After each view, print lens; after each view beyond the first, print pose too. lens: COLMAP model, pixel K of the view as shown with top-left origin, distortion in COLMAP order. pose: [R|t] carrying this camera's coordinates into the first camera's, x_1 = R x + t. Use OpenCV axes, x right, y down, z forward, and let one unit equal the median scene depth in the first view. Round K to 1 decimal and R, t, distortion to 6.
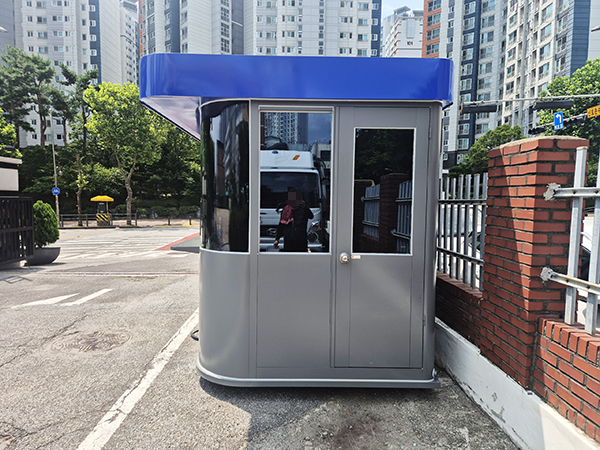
lens RADIAL K [[401.9, 0, 300.1], [0, 401.9, 223.2], [0, 0, 1]] dist [0.058218, -0.037525]
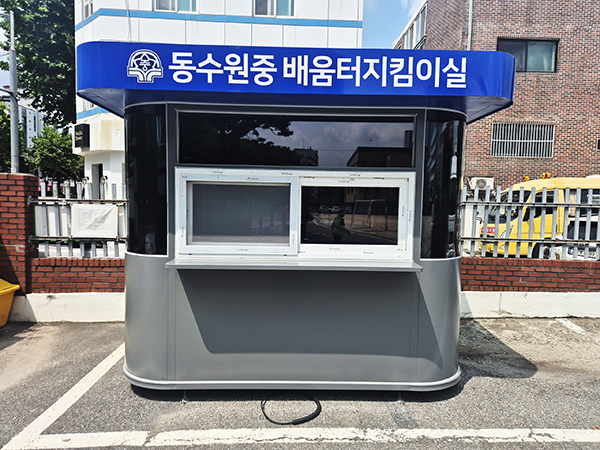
lens RADIAL K [[401.9, 0, 299.8], [0, 401.9, 226.2], [0, 0, 1]] dist [0.058218, -0.037525]
pose [[-0.010475, -0.068855, 0.997572, -0.796102], [0.038018, 0.996878, 0.069206, -0.064618], [-0.999222, 0.038651, -0.007825, 0.897763]]
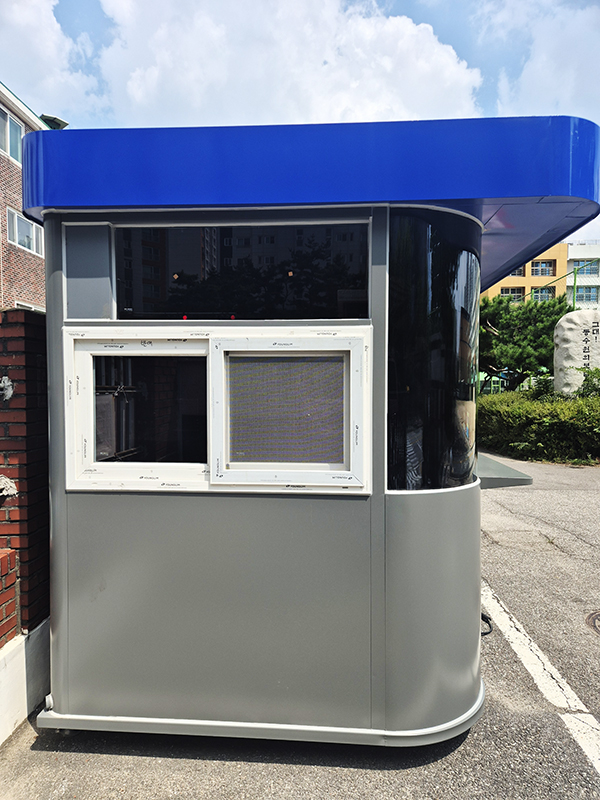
lens RADIAL K [[535.8, 0, 297.3], [0, 535.8, 404.6], [0, 0, 1]] dist [0.058218, -0.037525]
pose [[-0.996034, -0.019362, 0.086836, -0.047017], [-0.012096, 0.996439, 0.083441, -0.094018], [-0.088143, 0.082060, -0.992722, 1.631512]]
